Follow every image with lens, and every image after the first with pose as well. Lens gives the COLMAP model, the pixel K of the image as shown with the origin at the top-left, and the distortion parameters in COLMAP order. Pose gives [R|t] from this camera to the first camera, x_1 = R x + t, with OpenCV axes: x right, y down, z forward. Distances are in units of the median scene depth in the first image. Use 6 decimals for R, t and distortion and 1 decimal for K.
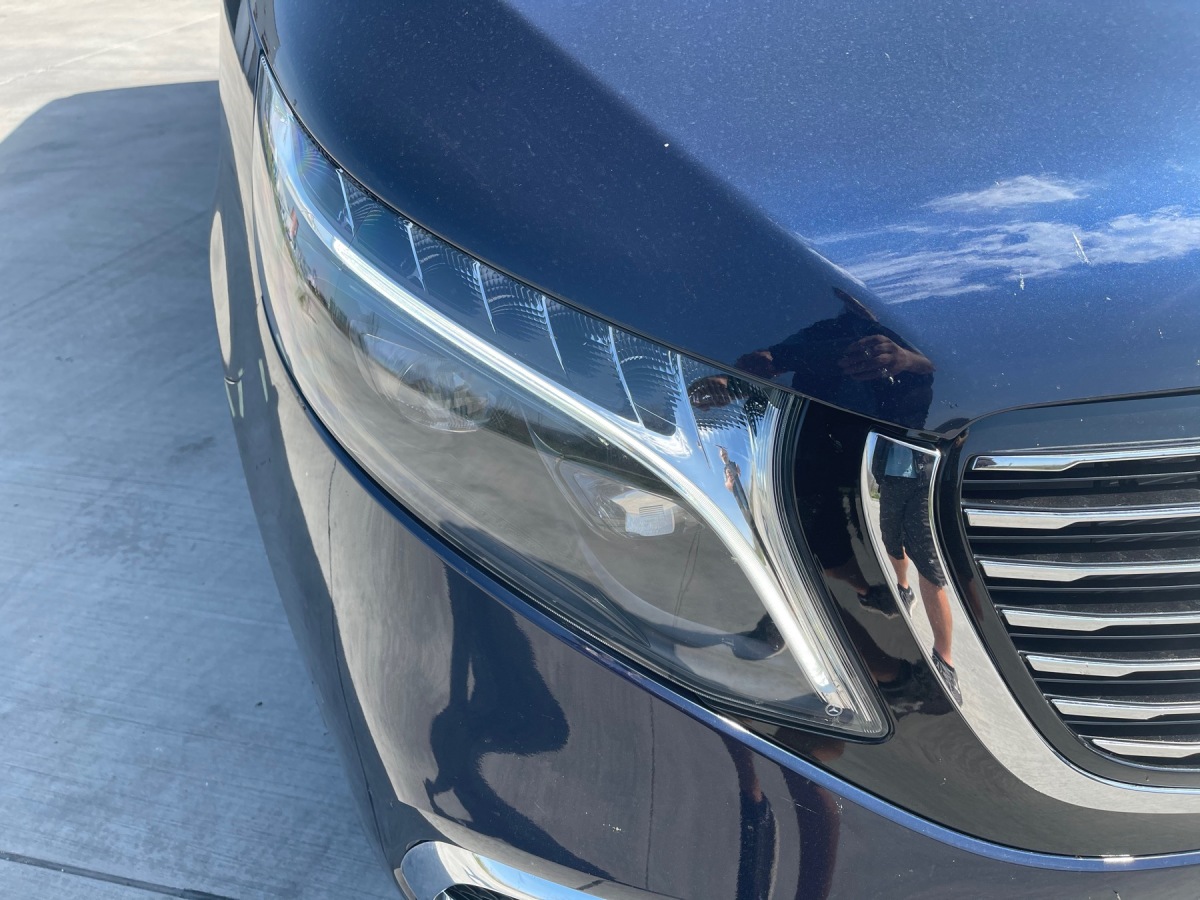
lens RADIAL K [[913.6, 0, 600.0], [0, 913.6, 450.0], [0, 0, 1]] dist [0.067979, -0.104979]
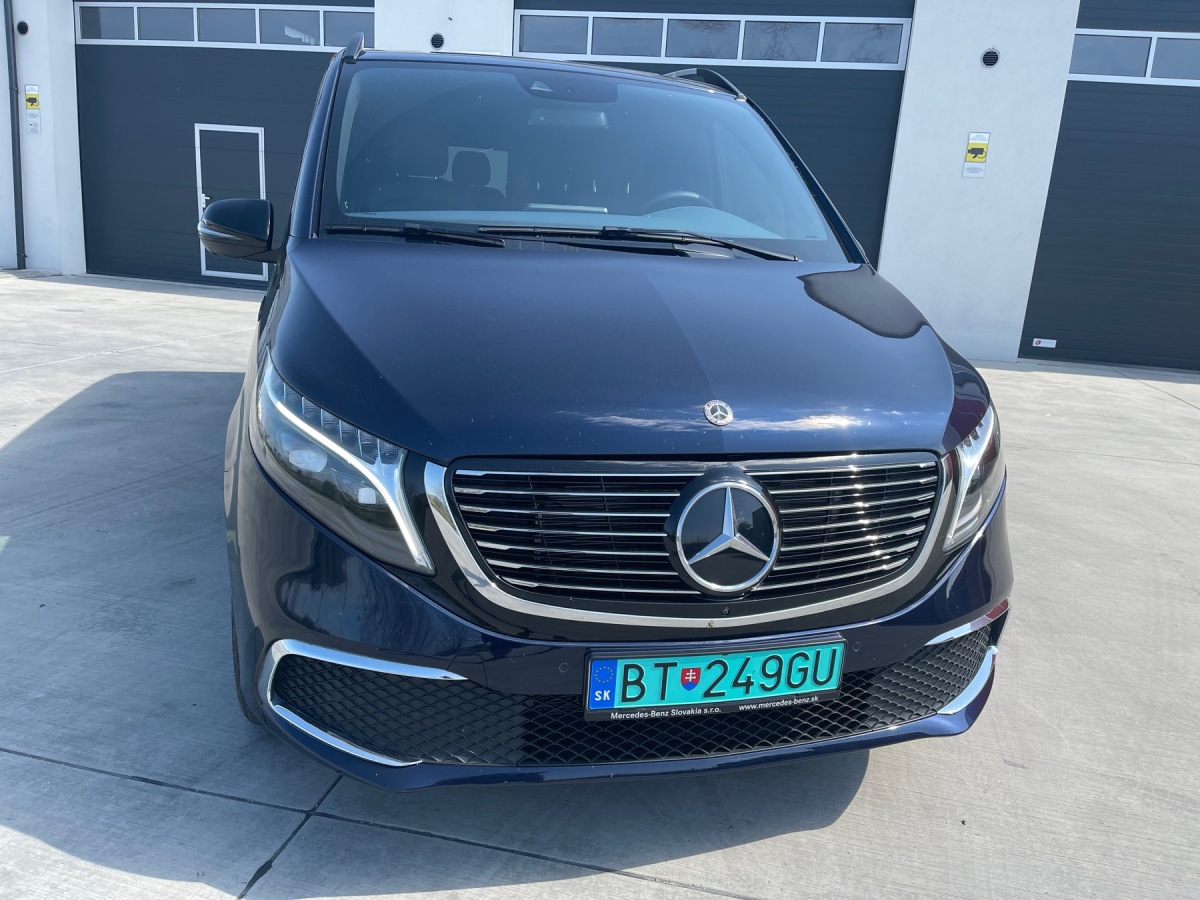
lens RADIAL K [[886.6, 0, 587.6], [0, 886.6, 450.8], [0, 0, 1]] dist [0.078442, -0.101157]
pose [[0.996365, 0.085157, 0.002307, 0.233290], [-0.079669, 0.941063, -0.328713, 0.256579], [-0.030163, 0.327335, 0.944427, -0.555154]]
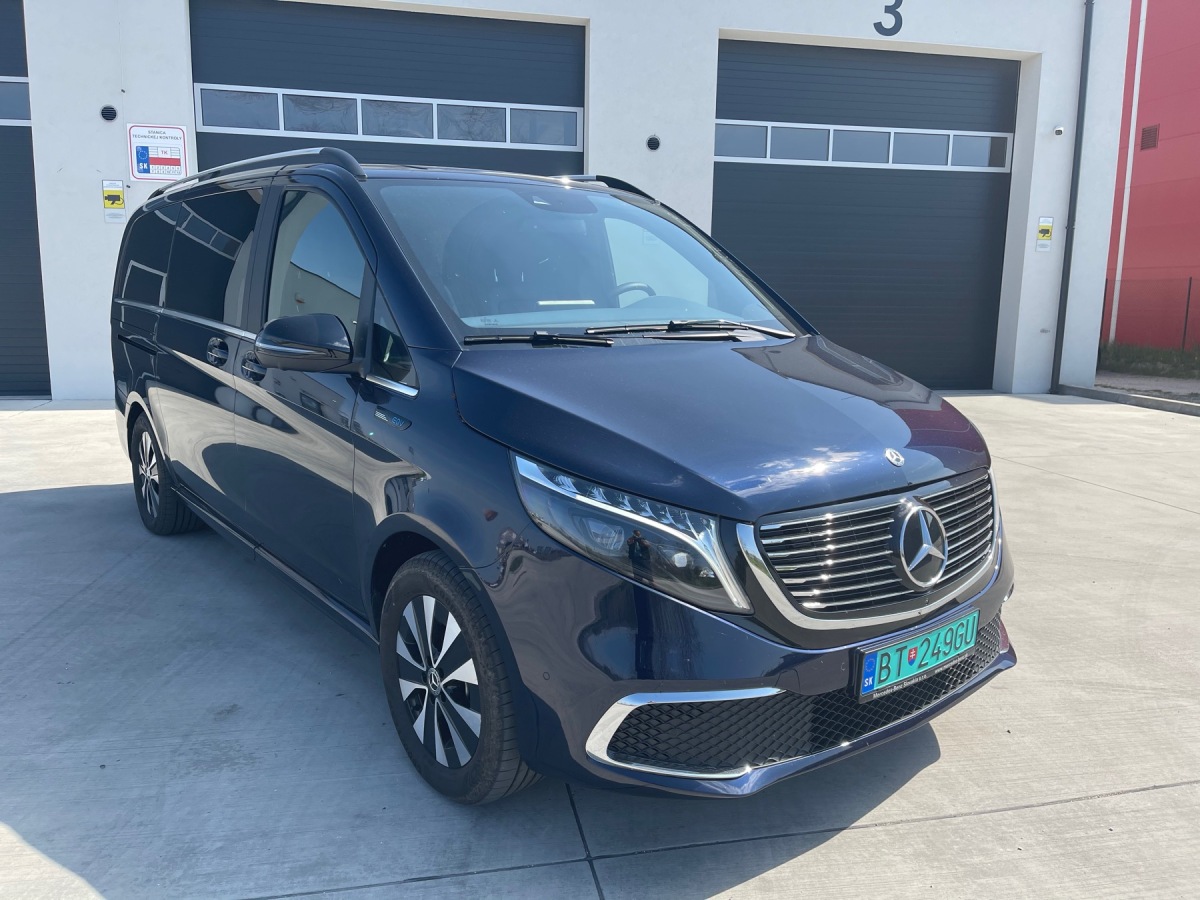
lens RADIAL K [[886.6, 0, 587.6], [0, 886.6, 450.8], [0, 0, 1]] dist [0.078442, -0.101157]
pose [[0.924223, -0.034648, 0.380278, -0.501529], [0.184562, 0.912359, -0.365429, 0.277282], [-0.334289, 0.407923, 0.849618, -0.629631]]
